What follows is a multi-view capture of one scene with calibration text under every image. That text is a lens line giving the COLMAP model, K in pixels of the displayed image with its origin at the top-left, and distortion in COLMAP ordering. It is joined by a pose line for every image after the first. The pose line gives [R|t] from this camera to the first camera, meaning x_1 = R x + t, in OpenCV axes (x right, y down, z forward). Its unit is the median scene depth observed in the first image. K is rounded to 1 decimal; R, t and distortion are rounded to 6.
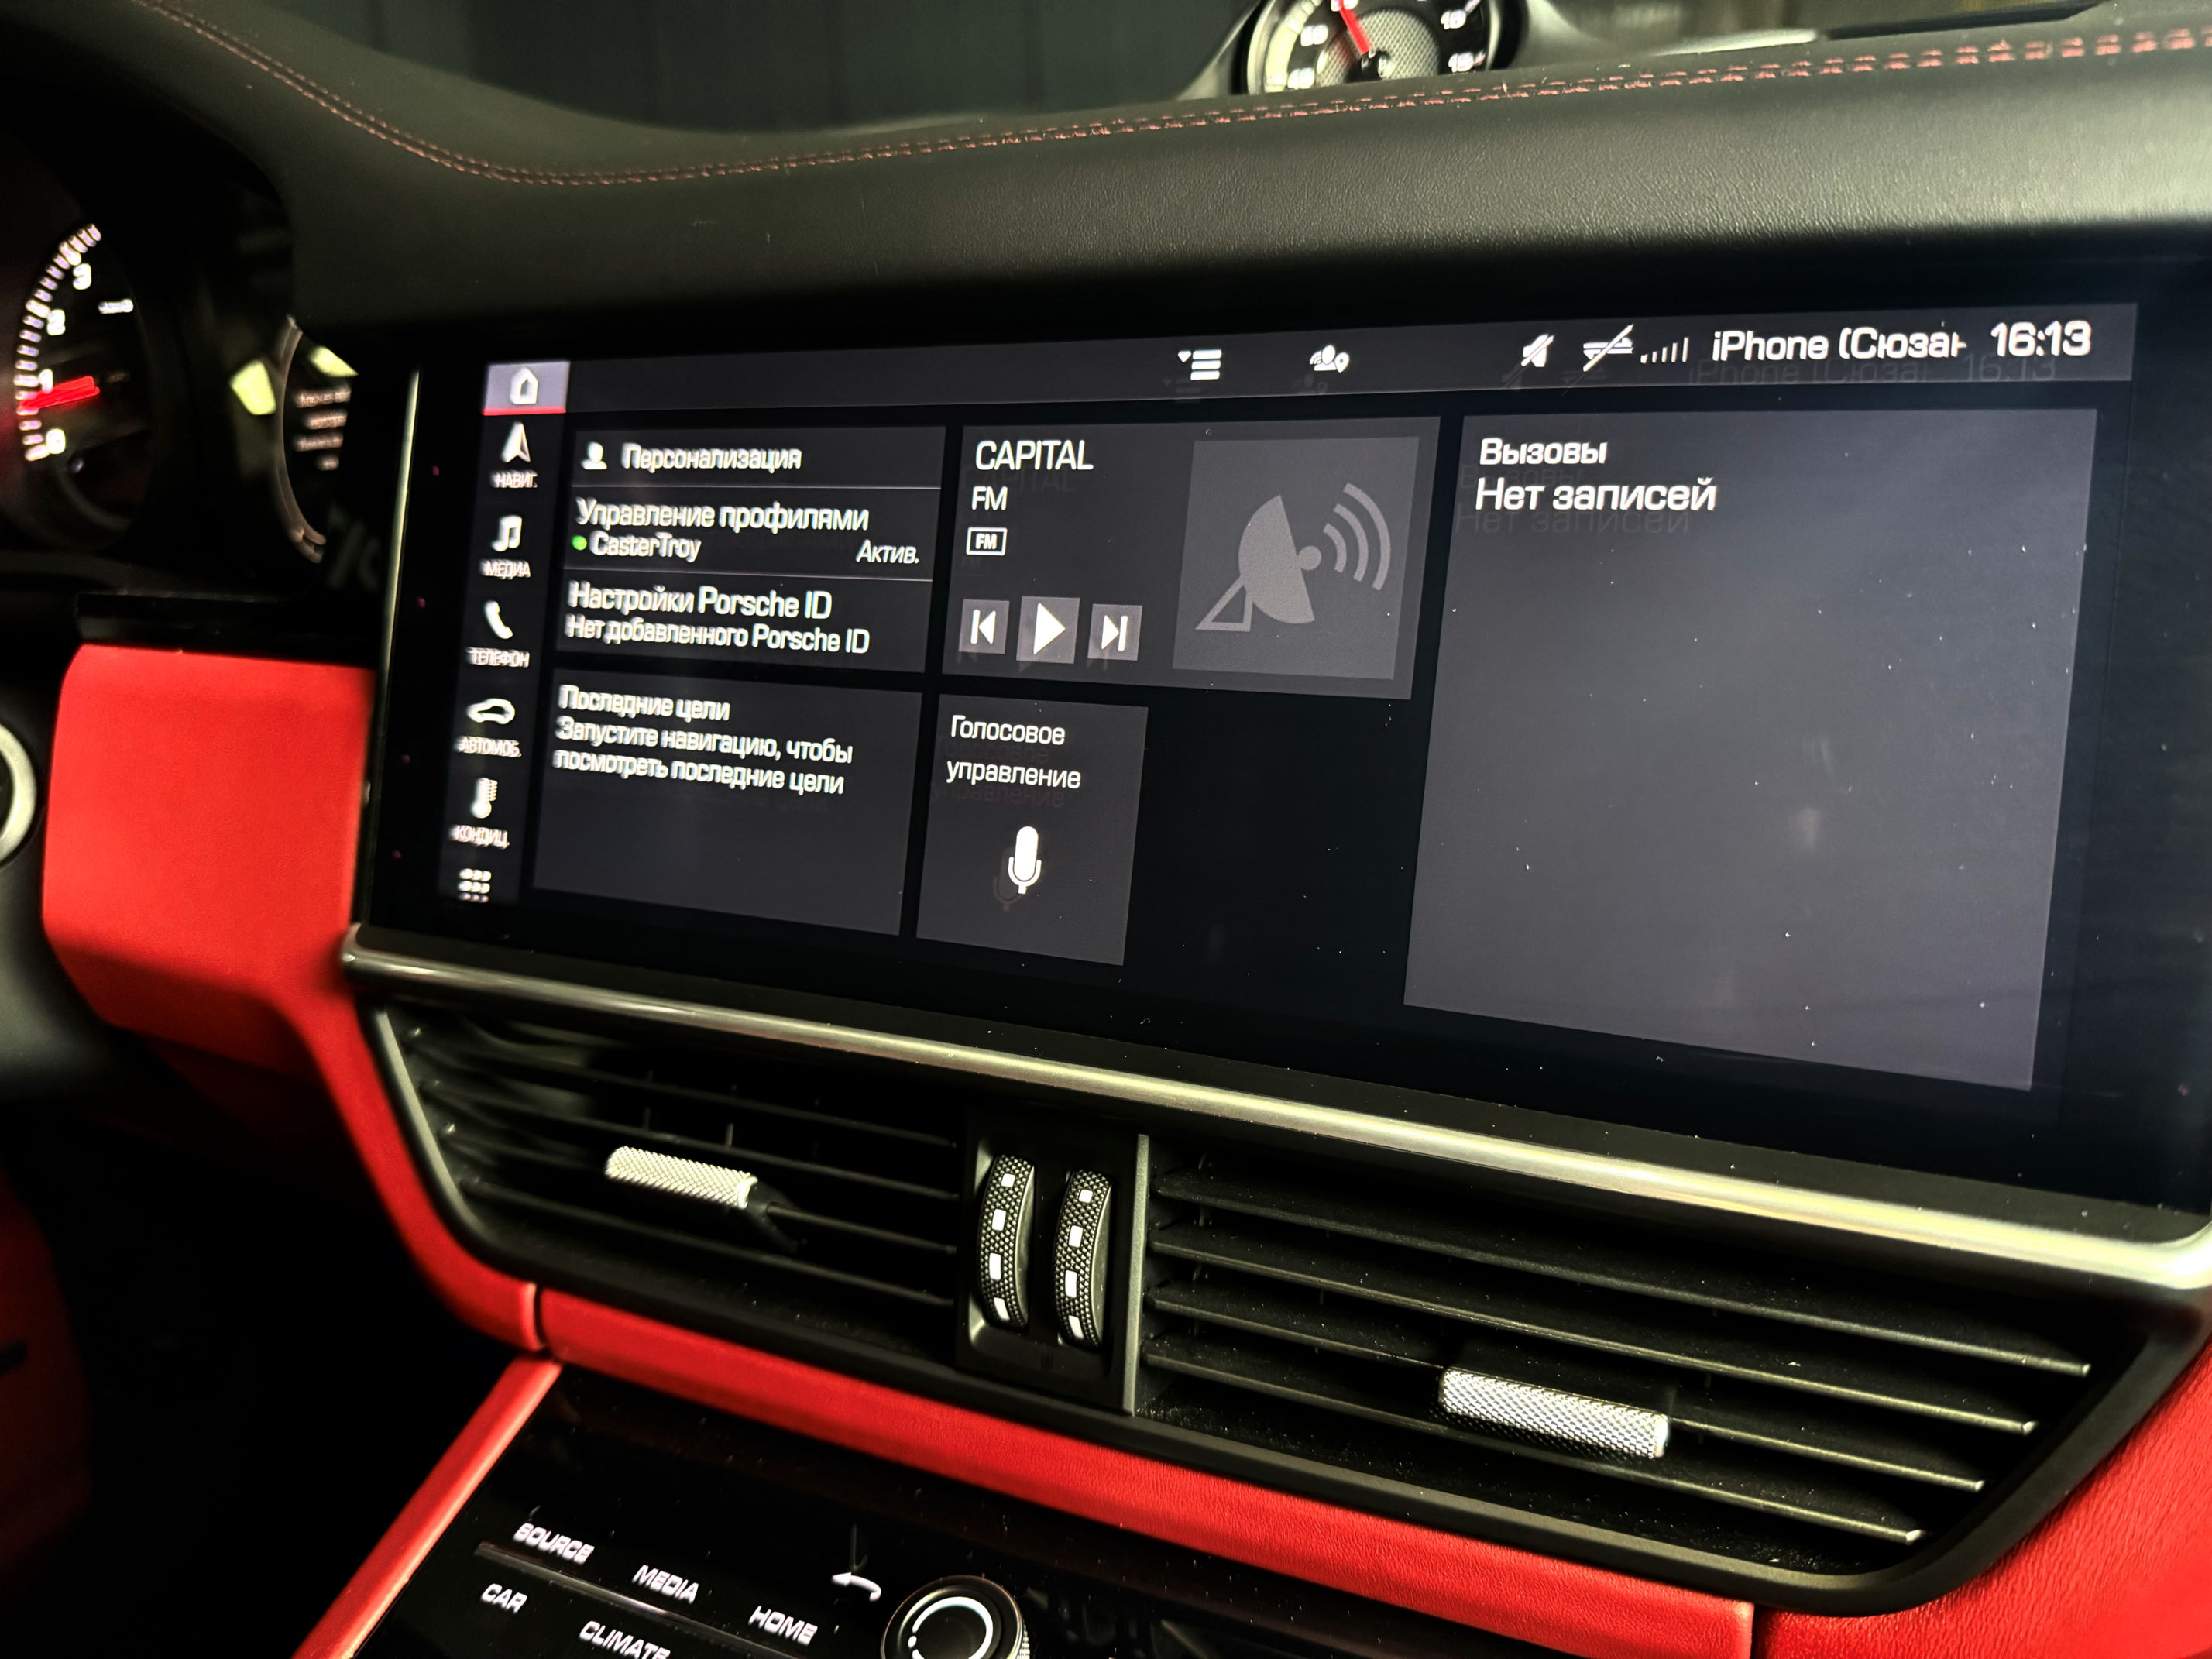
lens RADIAL K [[1683.0, 0, 1068.7], [0, 1683.0, 852.0], [0, 0, 1]] dist [0.199058, -0.508865]
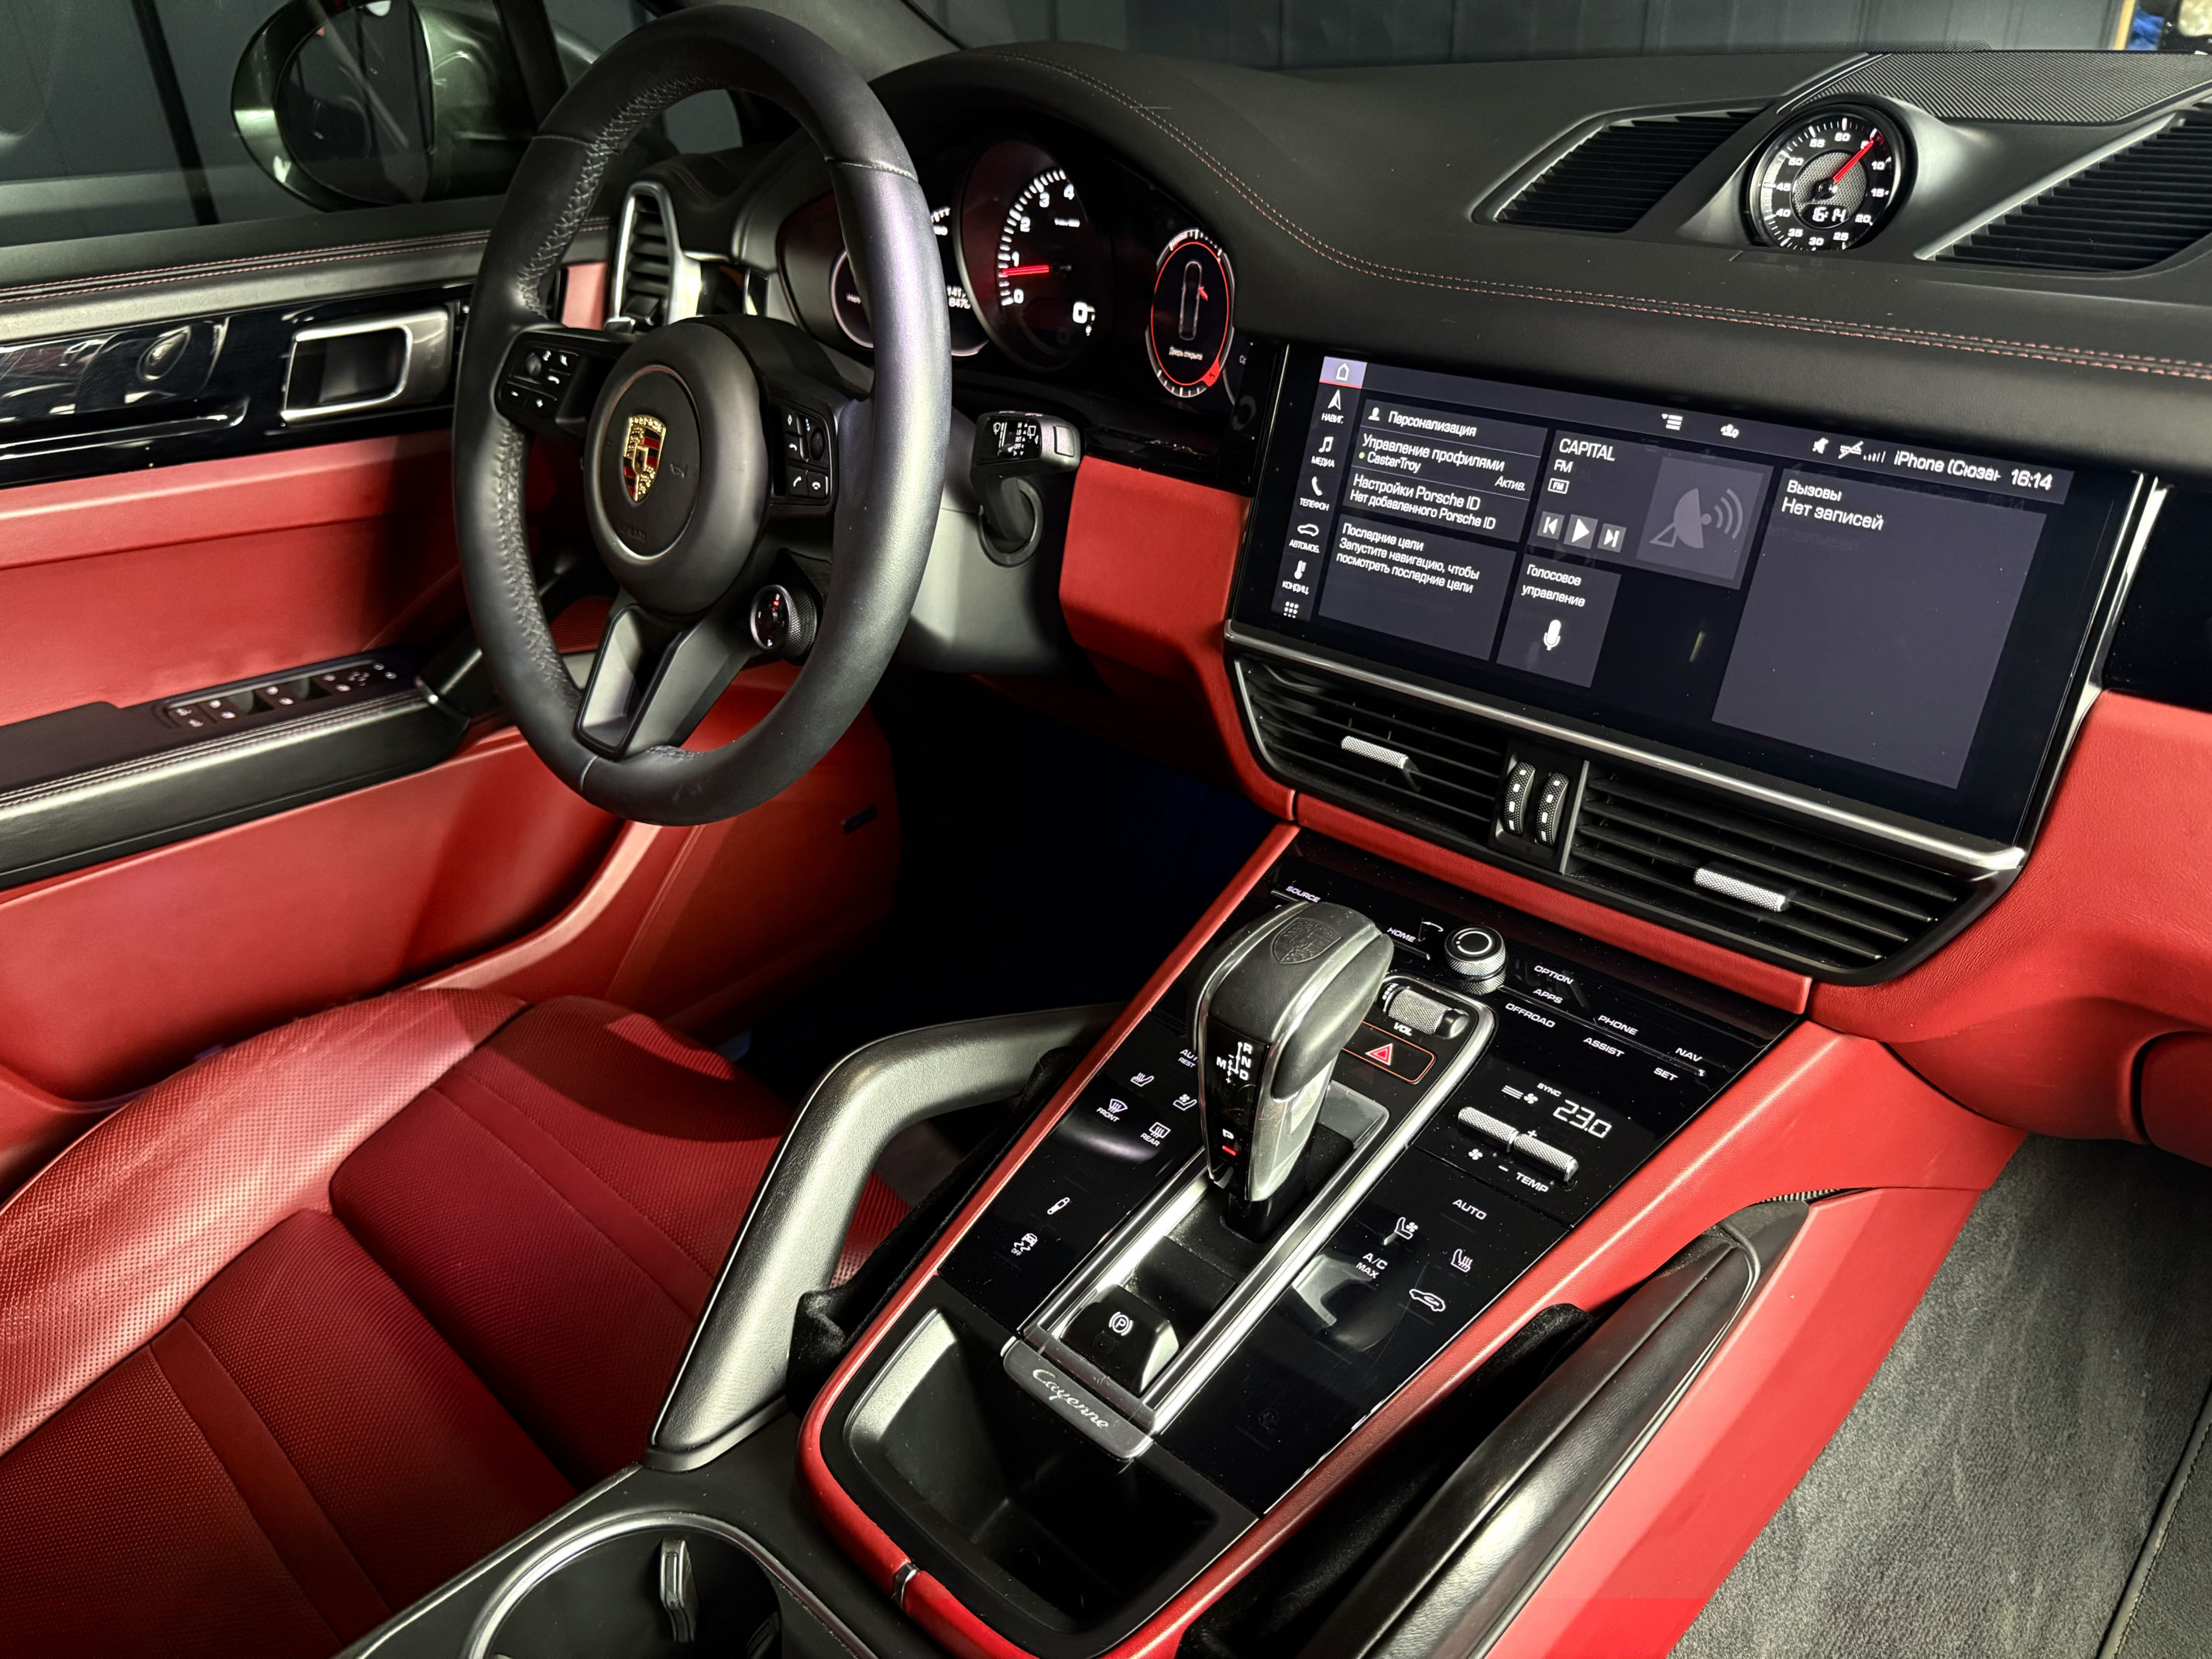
lens RADIAL K [[1566.8, 0, 1109.4], [0, 1566.8, 838.6], [0, 0, 1]] dist [0.187998, -0.381360]
pose [[0.953539, 0.149161, -0.261752, 0.005219], [-0.087297, 0.968356, 0.233807, -0.163949], [0.288344, -0.200093, 0.936387, -1.126125]]
